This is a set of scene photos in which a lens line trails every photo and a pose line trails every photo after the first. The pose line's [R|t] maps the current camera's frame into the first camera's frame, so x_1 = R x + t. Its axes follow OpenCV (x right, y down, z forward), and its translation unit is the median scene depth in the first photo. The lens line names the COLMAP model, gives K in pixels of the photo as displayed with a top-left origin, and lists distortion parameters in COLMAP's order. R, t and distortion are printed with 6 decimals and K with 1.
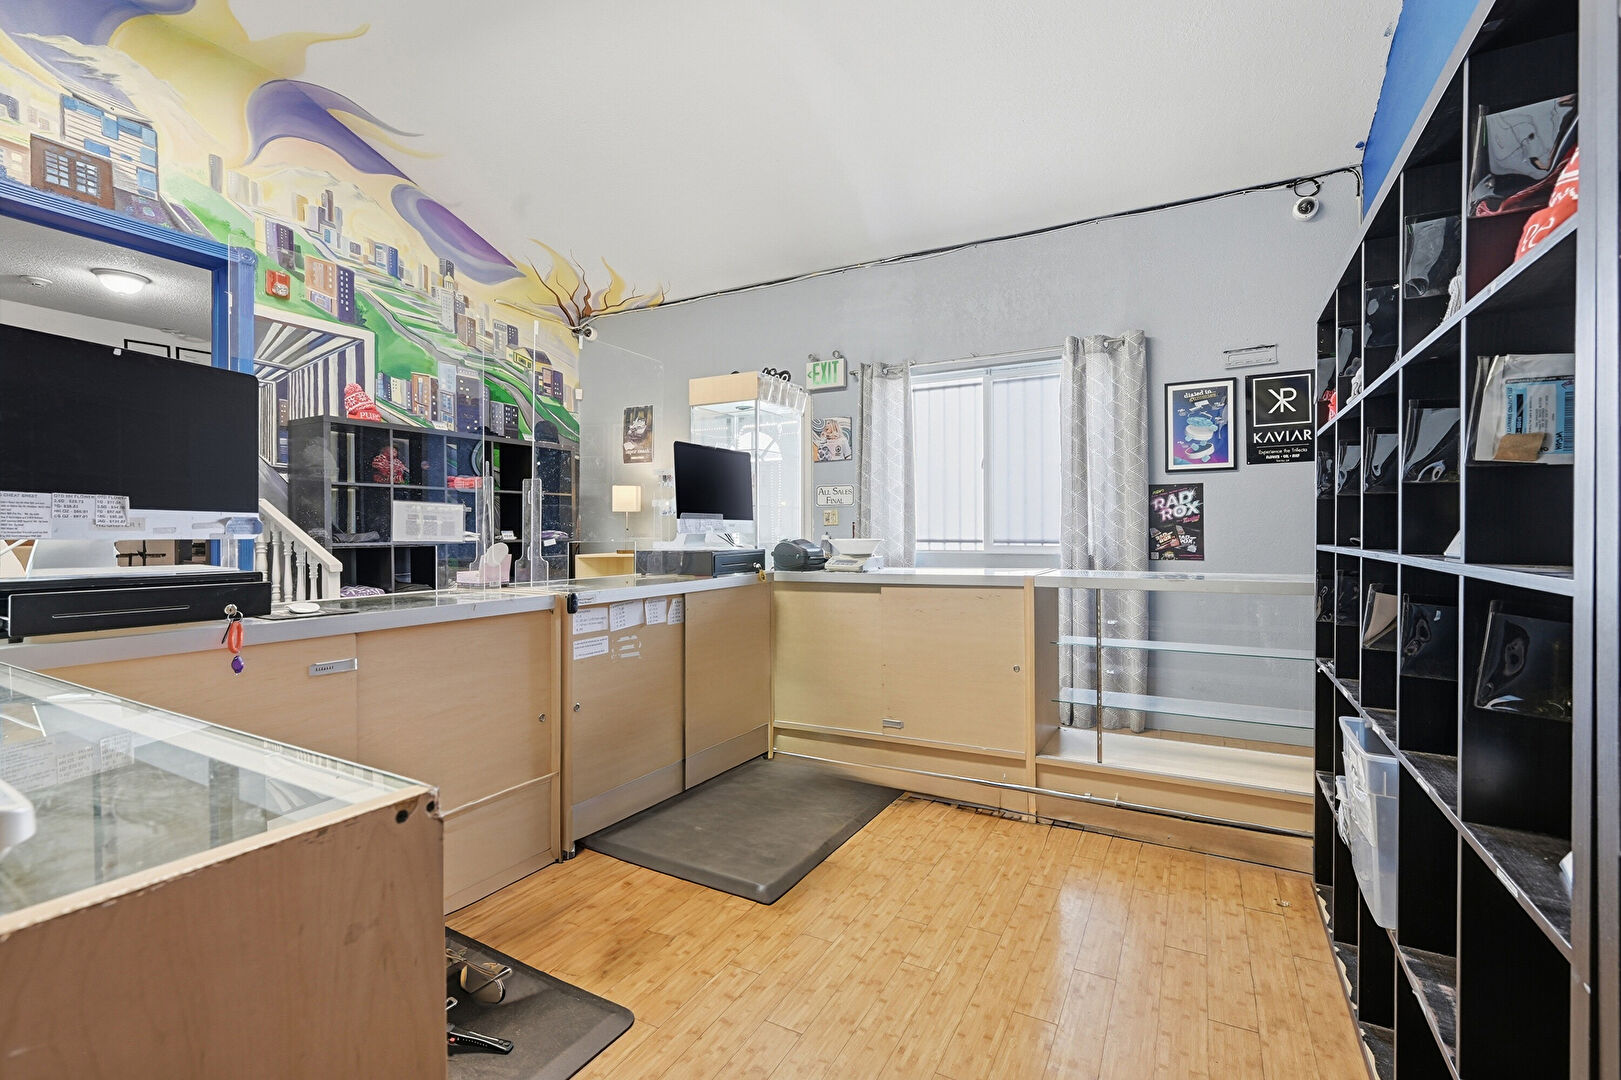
lens RADIAL K [[713.7, 0, 809.9], [0, 713.7, 534.5], [0, 0, 1]] dist [-0.000682, 0.000139]
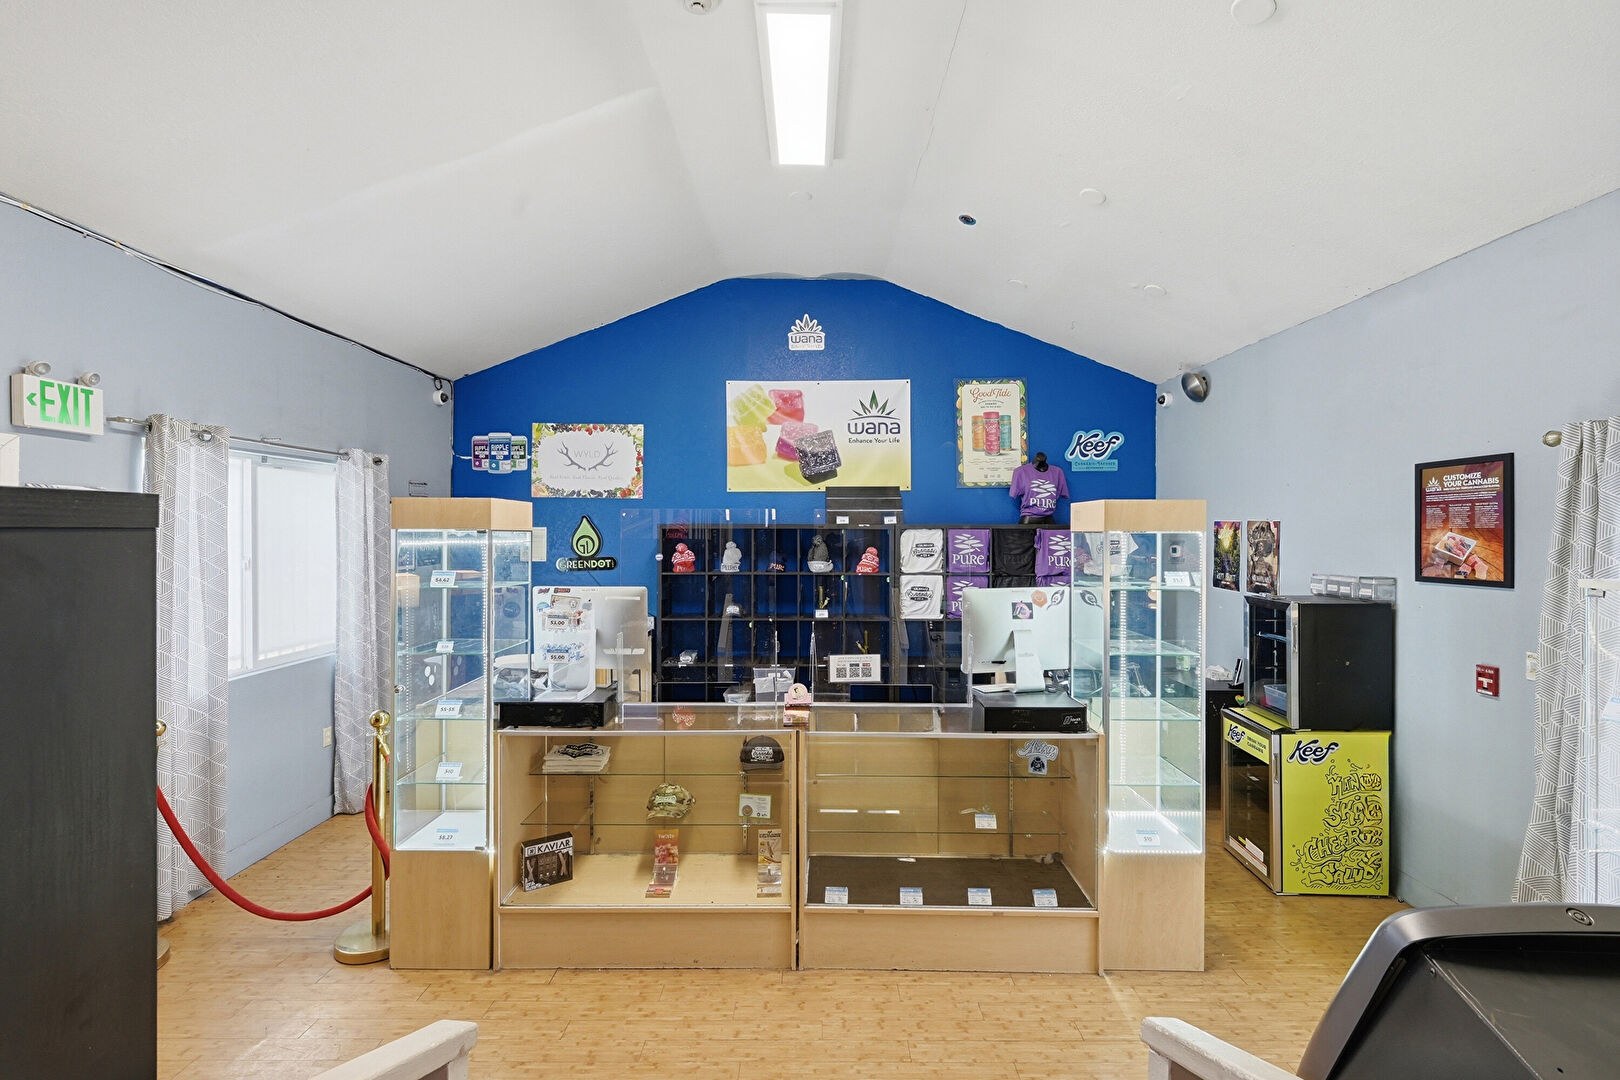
lens RADIAL K [[713.2, 0, 816.7], [0, 713.2, 536.5], [0, 0, 1]] dist [-0.000682, 0.000139]
pose [[-0.481380, -0.005528, 0.876495, -0.780112], [0.003945, 0.999956, 0.008473, -0.131830], [-0.876503, 0.007536, -0.481337, 0.790411]]
